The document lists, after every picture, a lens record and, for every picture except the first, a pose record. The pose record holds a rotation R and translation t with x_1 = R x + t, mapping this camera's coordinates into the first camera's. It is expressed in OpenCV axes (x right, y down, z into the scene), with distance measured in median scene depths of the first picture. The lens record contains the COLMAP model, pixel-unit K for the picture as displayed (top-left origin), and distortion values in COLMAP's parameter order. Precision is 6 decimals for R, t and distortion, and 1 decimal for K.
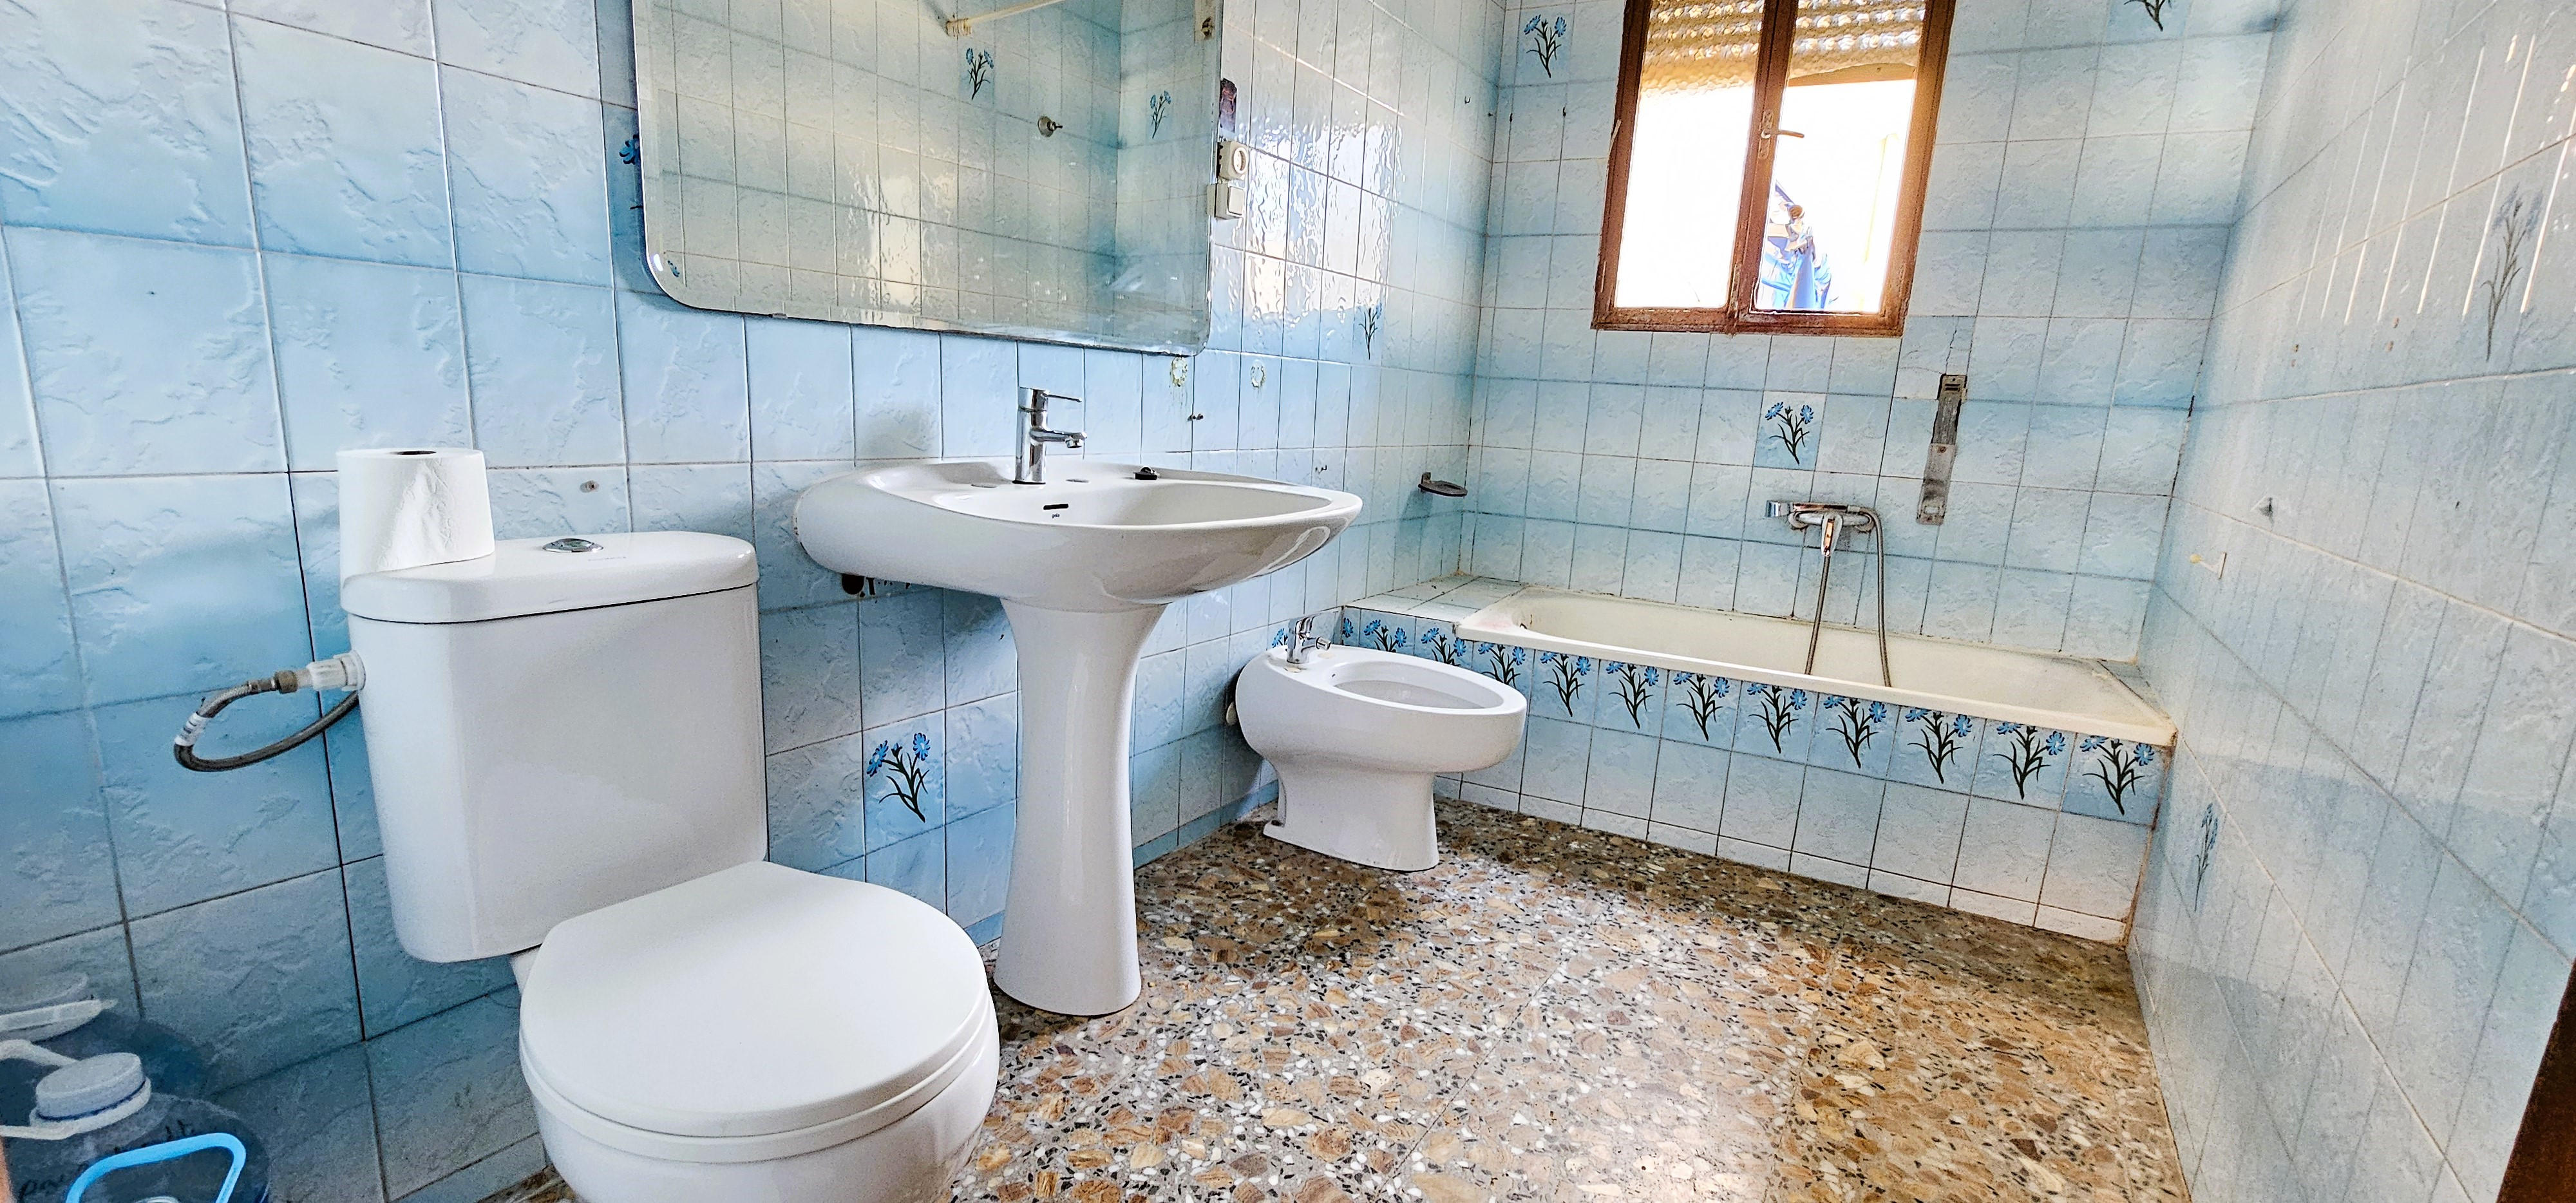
lens RADIAL K [[1053.8, 0, 1282.5], [0, 1053.8, 606.7], [0, 0, 1]] dist [0.001038, 0.000102]
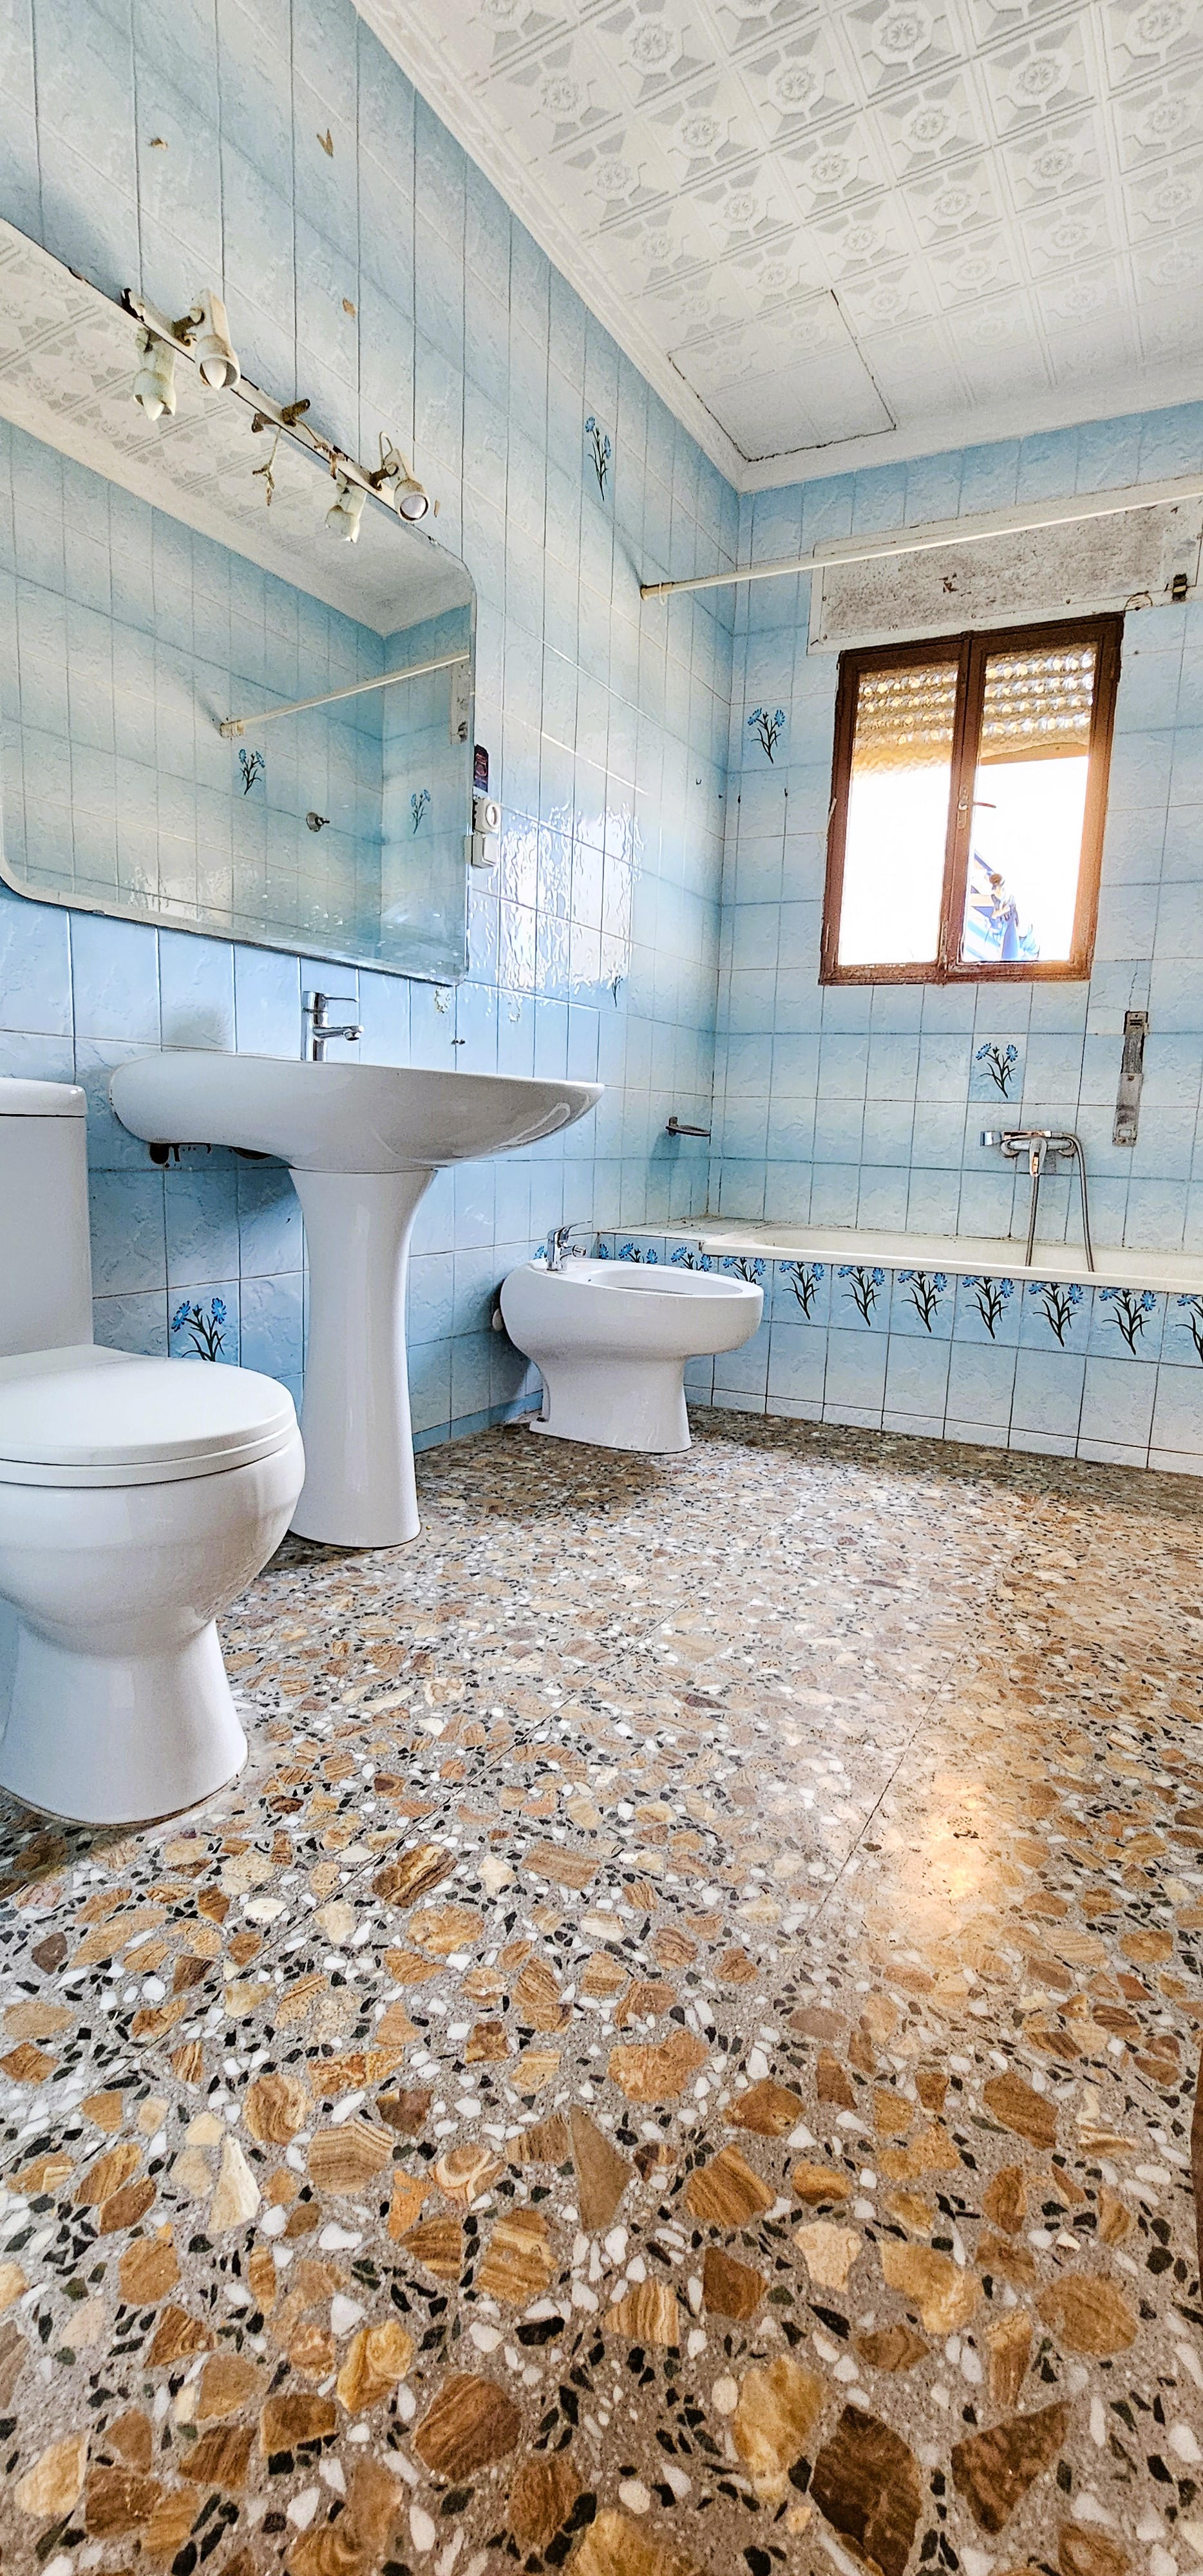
lens RADIAL K [[1053.8, 0, 590.0], [0, 1053.8, 1271.5], [0, 0, 1]] dist [0.001038, 0.000102]
pose [[0.998952, -0.026499, 0.037323, 0.008068], [0.028534, 0.998074, -0.055084, 0.122515], [-0.035792, 0.056091, 0.997784, -0.099768]]
